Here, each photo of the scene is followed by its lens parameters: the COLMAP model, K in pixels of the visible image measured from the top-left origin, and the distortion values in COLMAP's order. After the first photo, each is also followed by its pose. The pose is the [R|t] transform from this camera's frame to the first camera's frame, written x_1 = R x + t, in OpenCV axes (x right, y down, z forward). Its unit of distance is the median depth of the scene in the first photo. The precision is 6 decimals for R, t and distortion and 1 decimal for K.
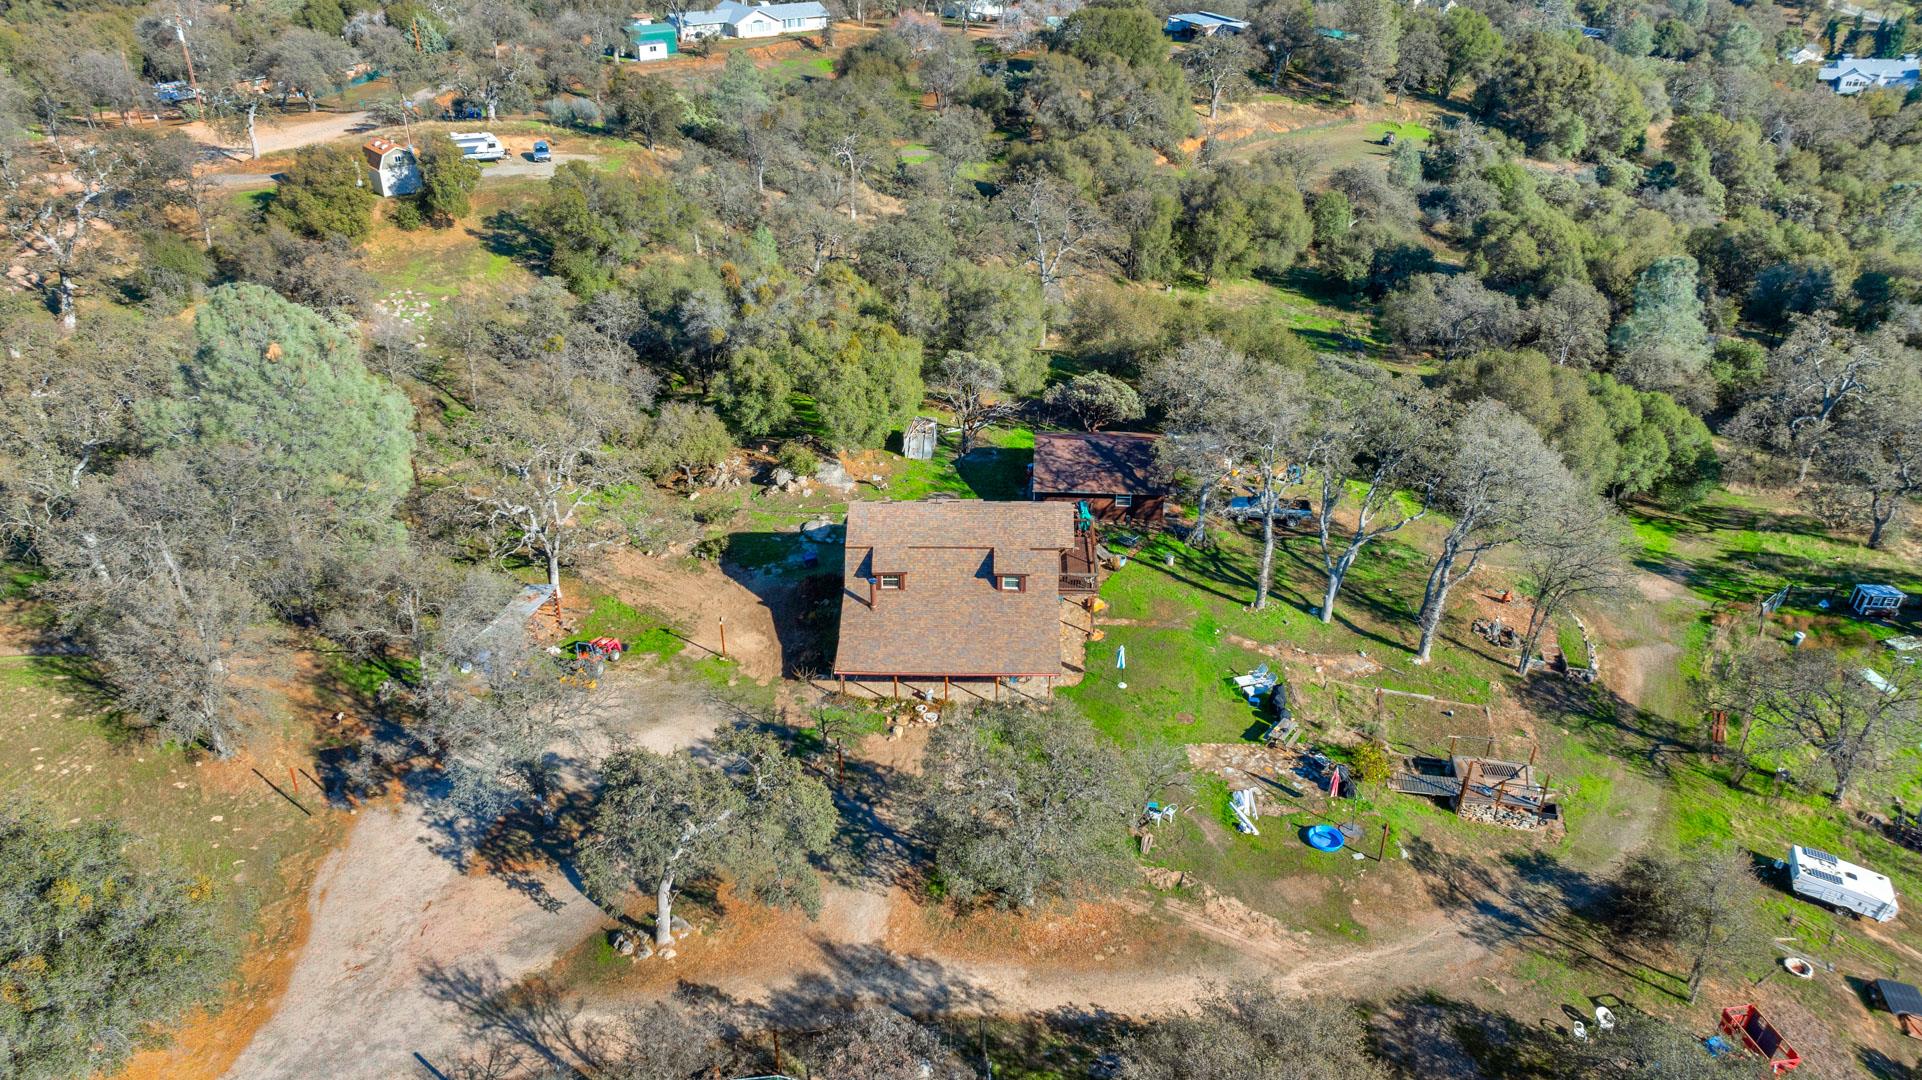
lens RADIAL K [[1388.9, 0, 968.3], [0, 1388.9, 538.5], [0, 0, 1]] dist [-0.035977, 0.037860]
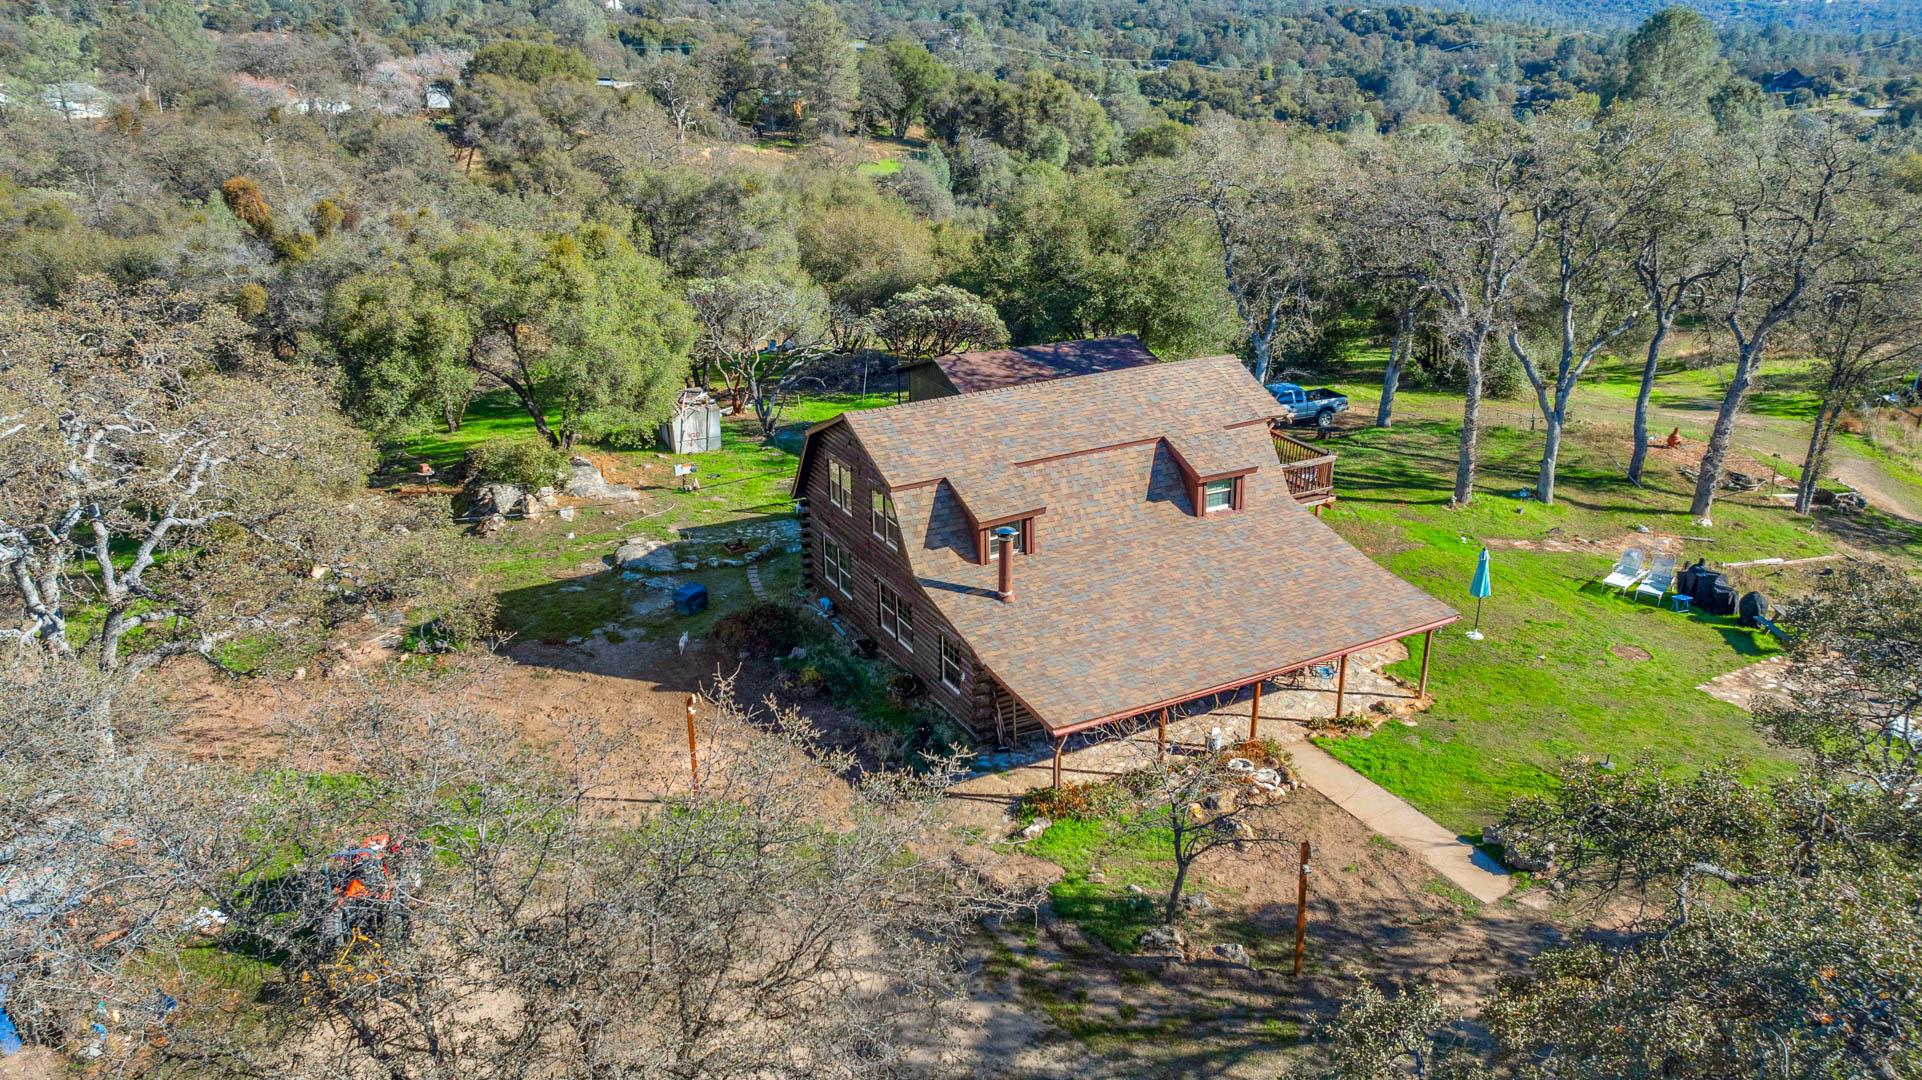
lens RADIAL K [[1388.9, 0, 953.0], [0, 1388.9, 533.1], [0, 0, 1]] dist [-0.035977, 0.037860]
pose [[0.864989, -0.180884, 0.468054, -0.274400], [0.248848, 0.964618, -0.087098, 0.061922], [-0.435739, 0.191814, 0.879397, 0.588991]]
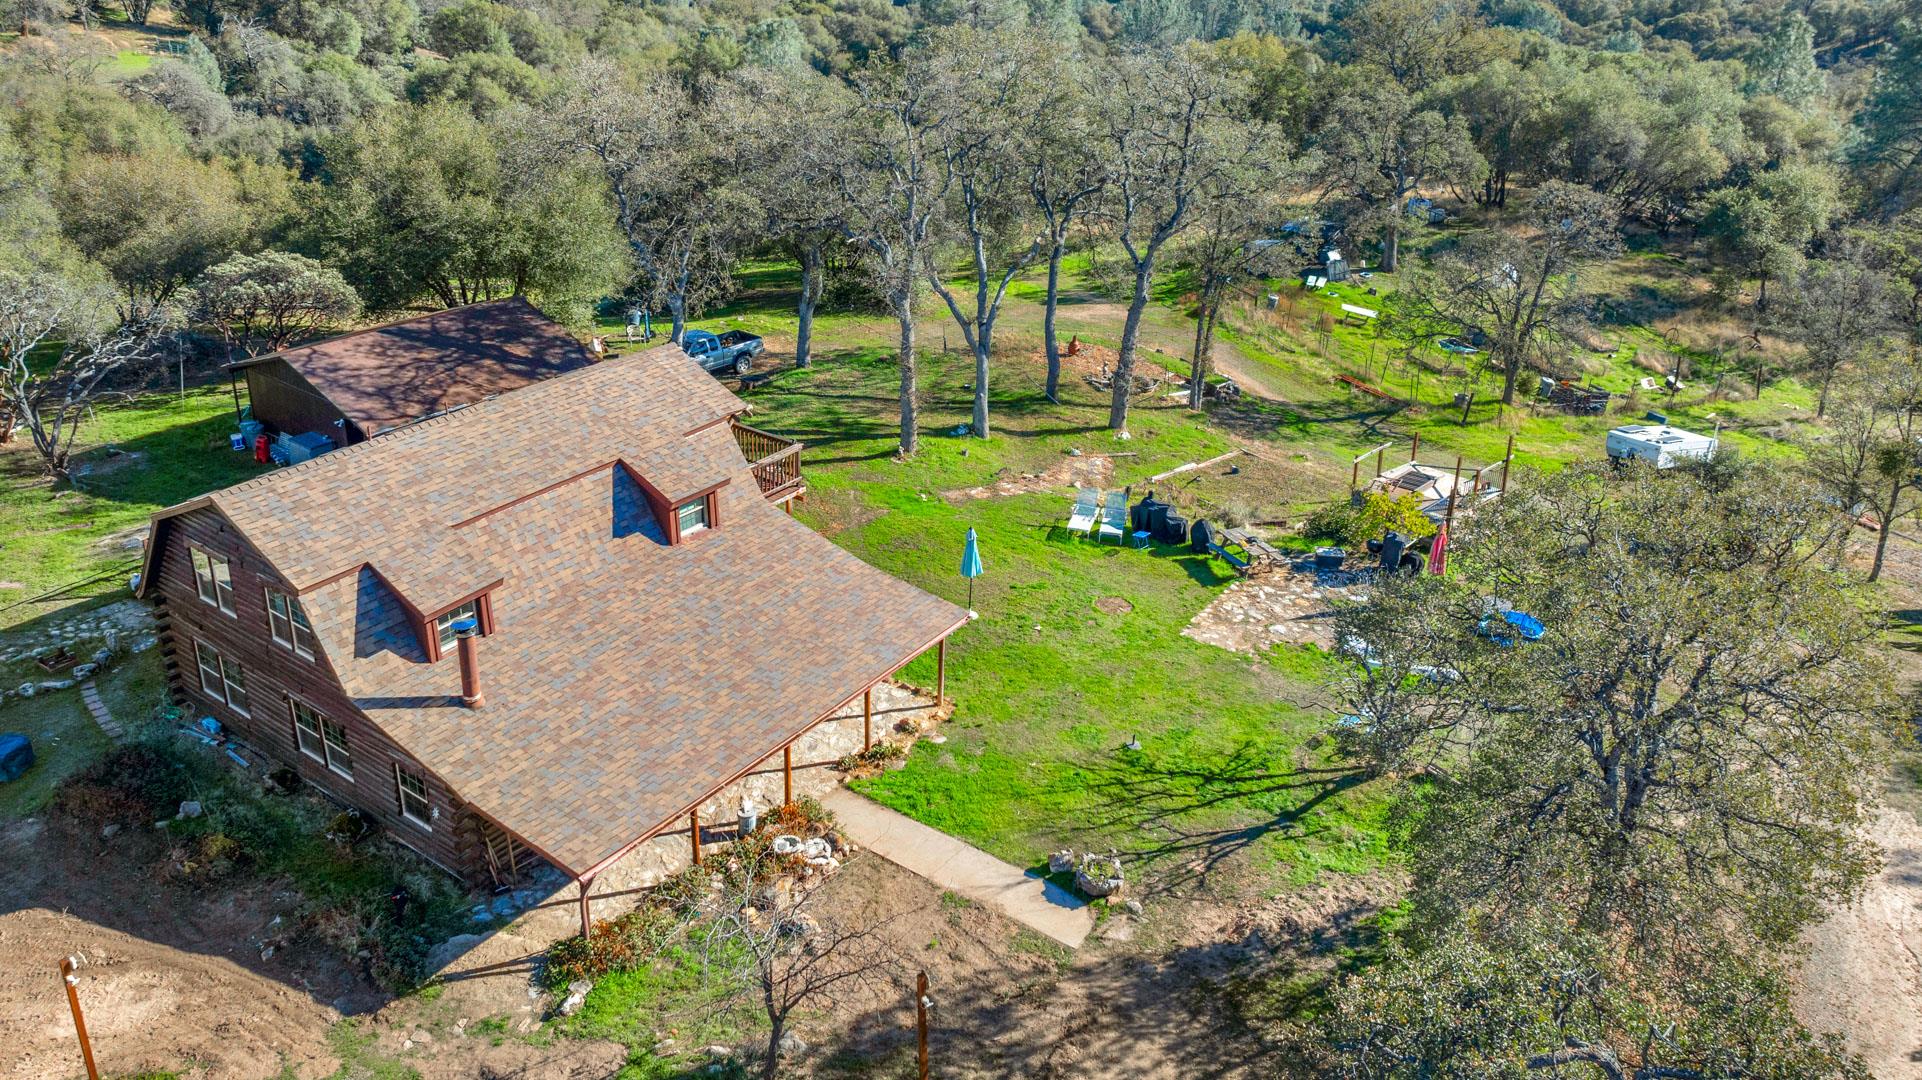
lens RADIAL K [[1450.2, 0, 941.8], [0, 1450.2, 444.7], [0, 0, 1]] dist [-0.007769, 0.000205]
pose [[0.552409, -0.295540, 0.779423, -0.263271], [0.385465, 0.919628, 0.075508, 0.006741], [-0.739095, 0.258729, 0.621931, 0.632015]]
